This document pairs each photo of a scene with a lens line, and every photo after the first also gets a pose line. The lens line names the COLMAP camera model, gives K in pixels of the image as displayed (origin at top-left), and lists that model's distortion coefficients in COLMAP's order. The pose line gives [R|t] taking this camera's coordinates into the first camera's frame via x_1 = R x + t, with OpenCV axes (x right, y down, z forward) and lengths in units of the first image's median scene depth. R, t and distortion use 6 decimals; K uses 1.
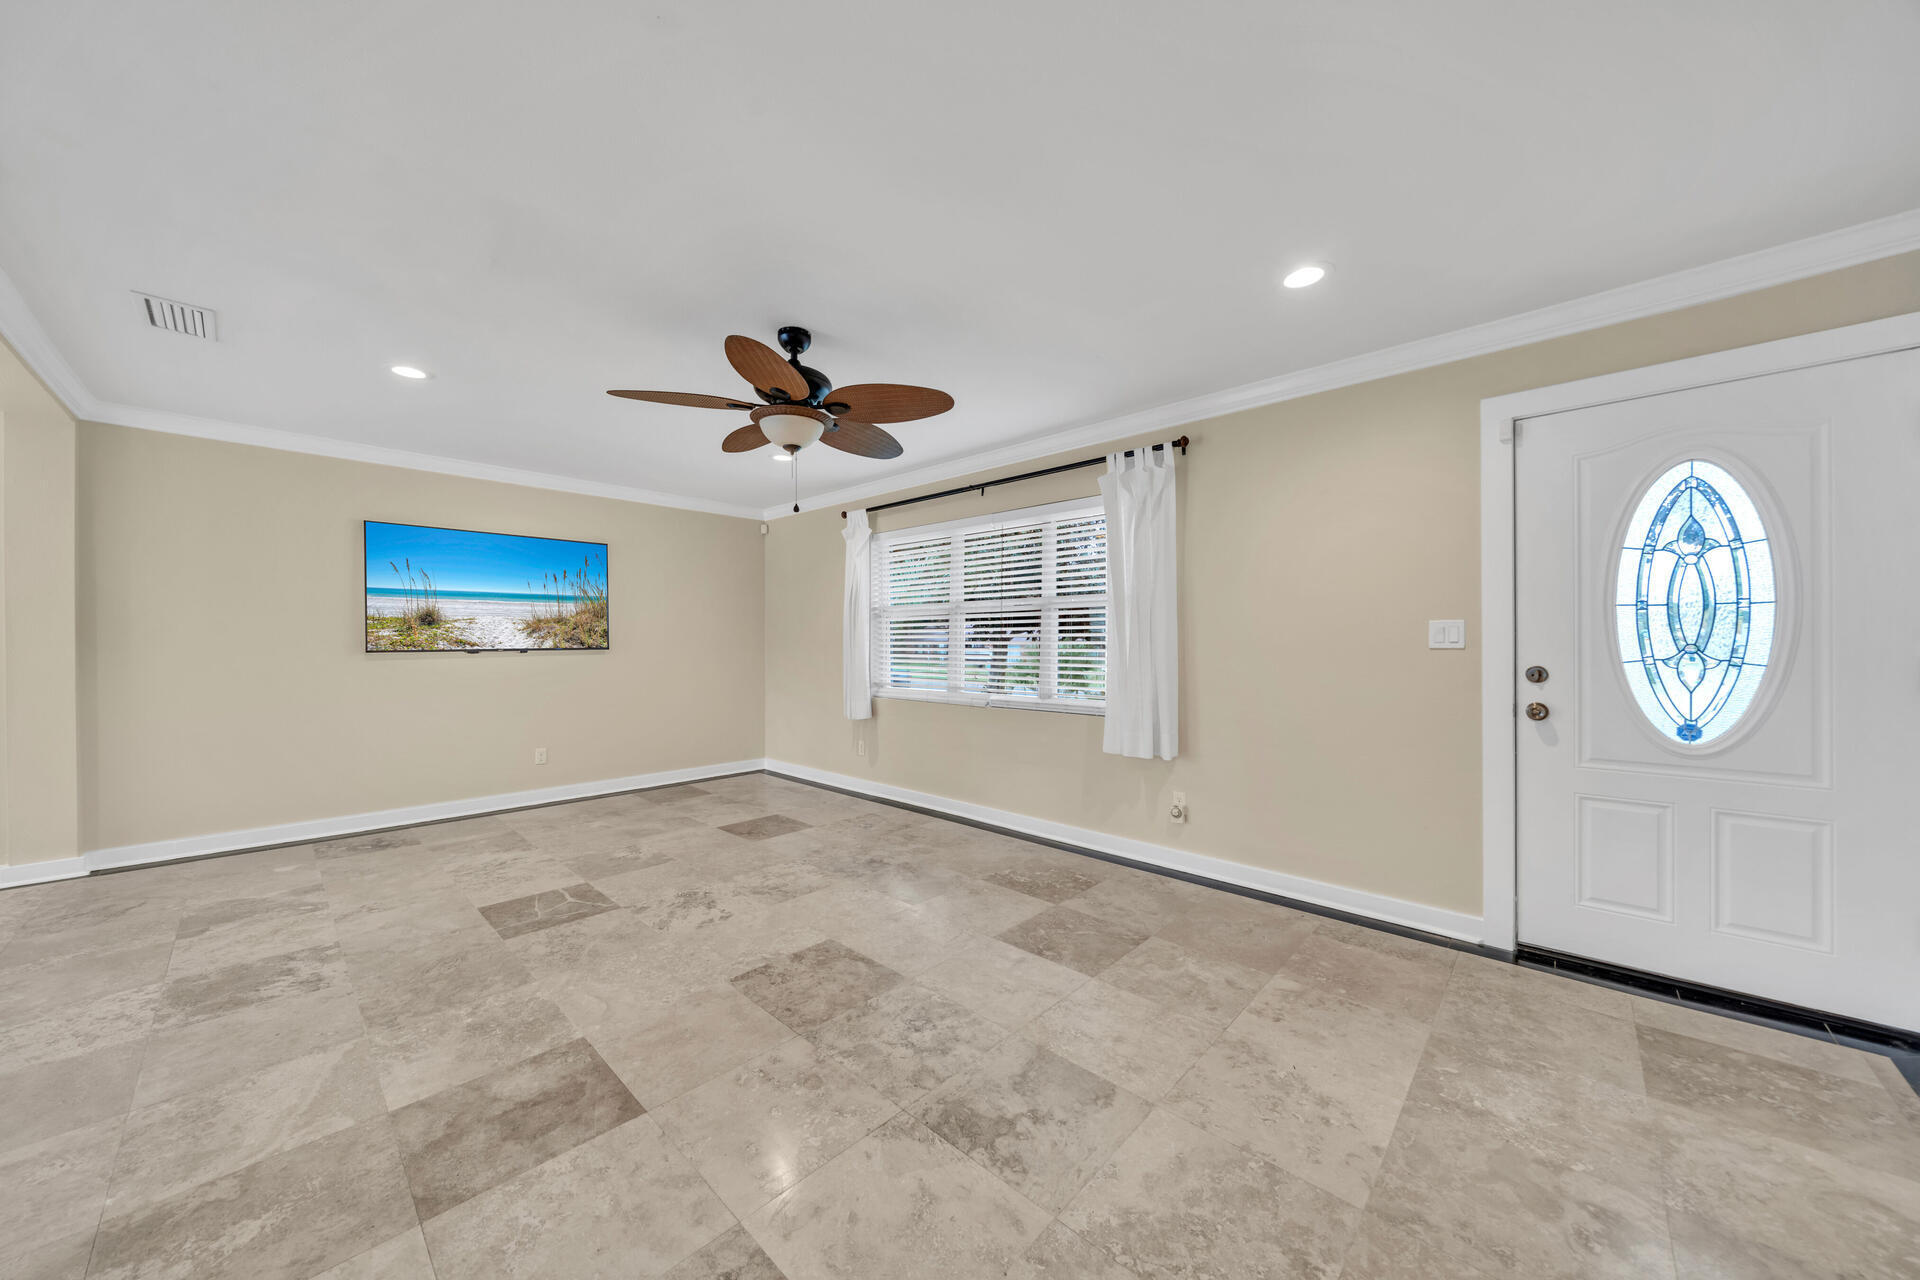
lens RADIAL K [[663.4, 0, 942.5], [0, 663.4, 653.5], [0, 0, 1]] dist [-0.003088, -0.000232]
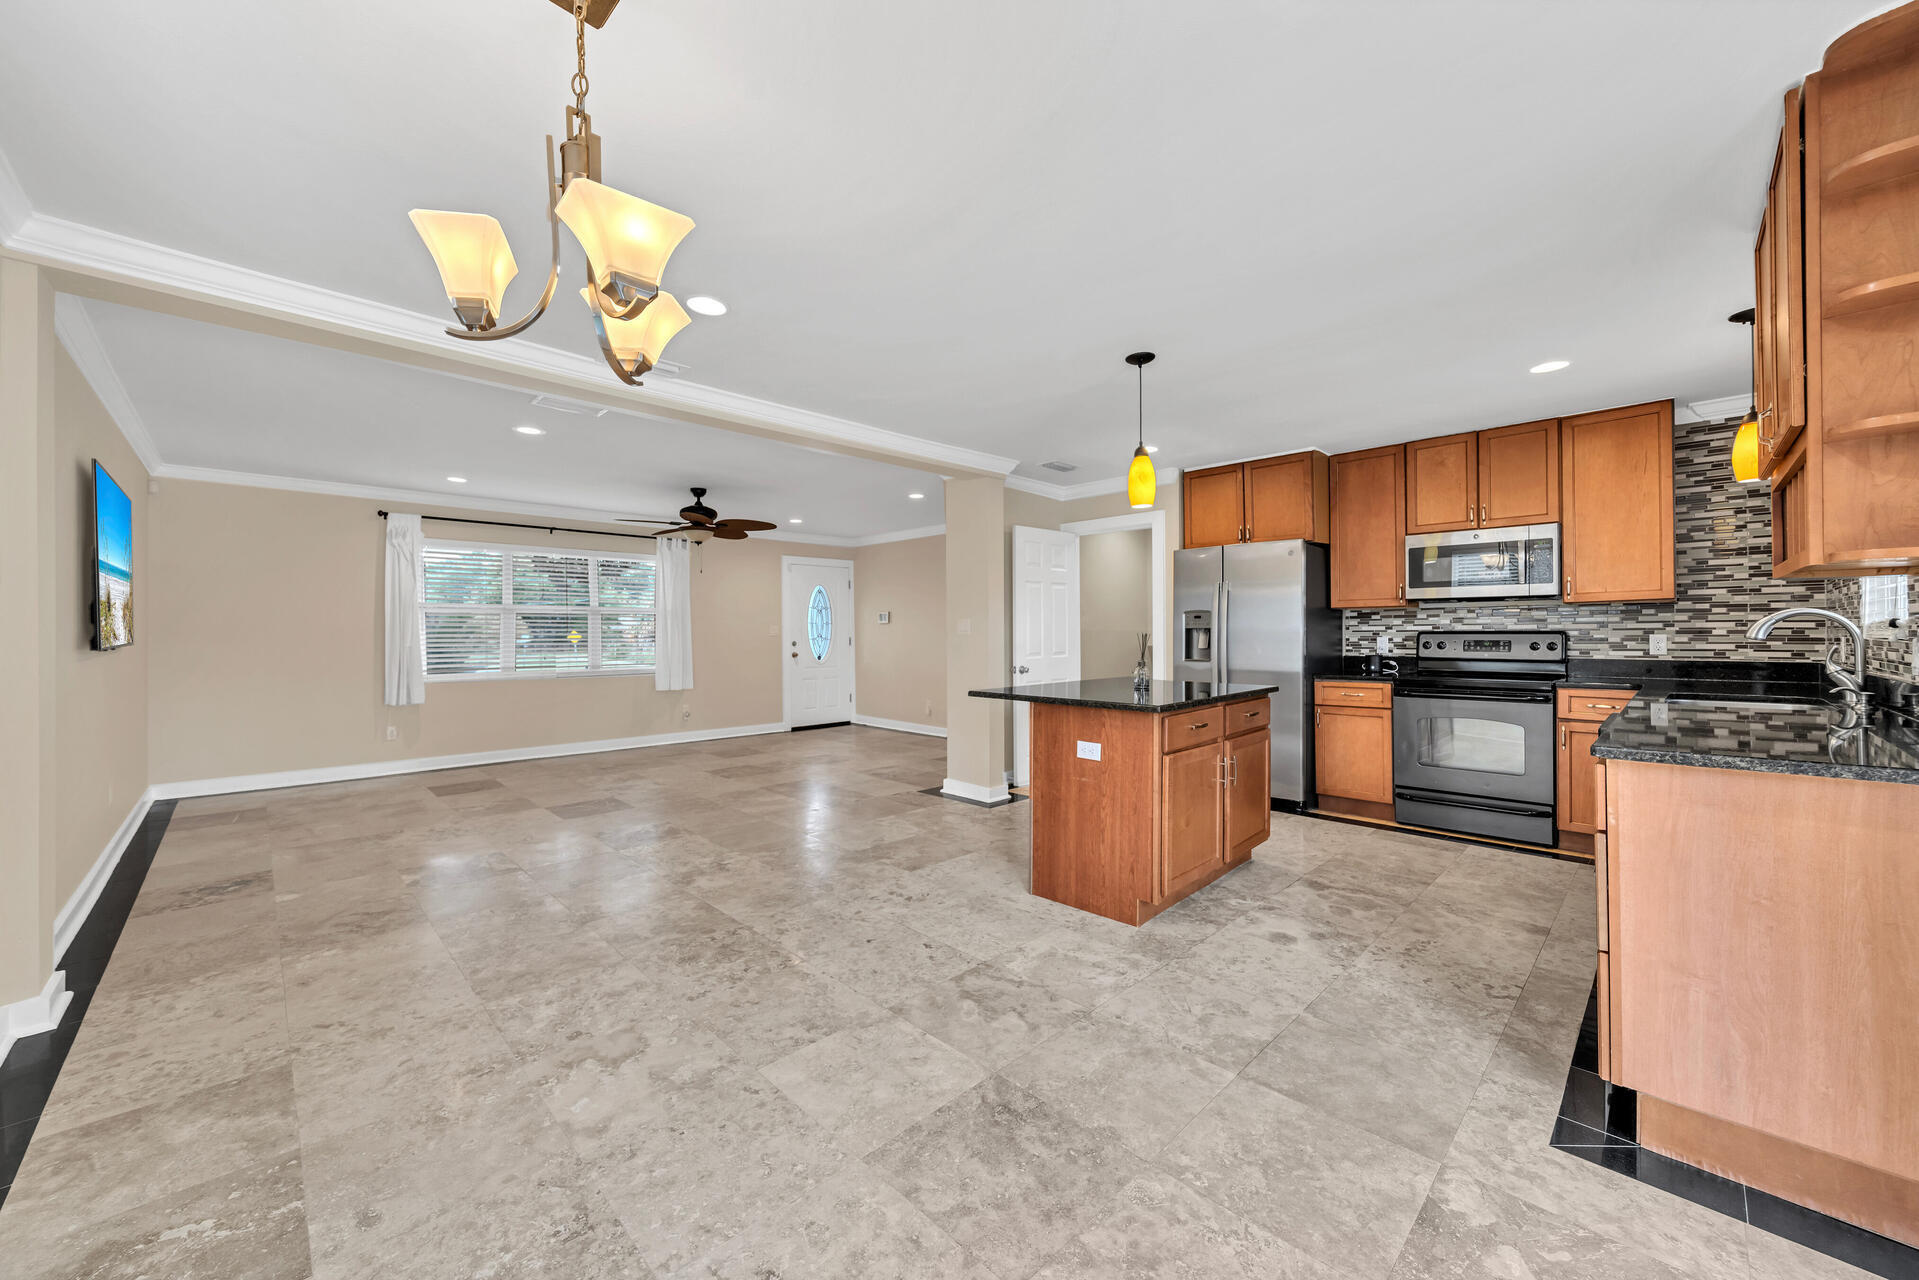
lens RADIAL K [[719.4, 0, 937.9], [0, 719.4, 630.4], [0, 0, 1]] dist [-0.002071, -0.000205]
pose [[0.042593, 0.003108, 0.999088, -2.114615], [0.018055, 0.999829, -0.003880, -0.005211], [-0.998929, 0.018204, 0.042529, 0.111986]]
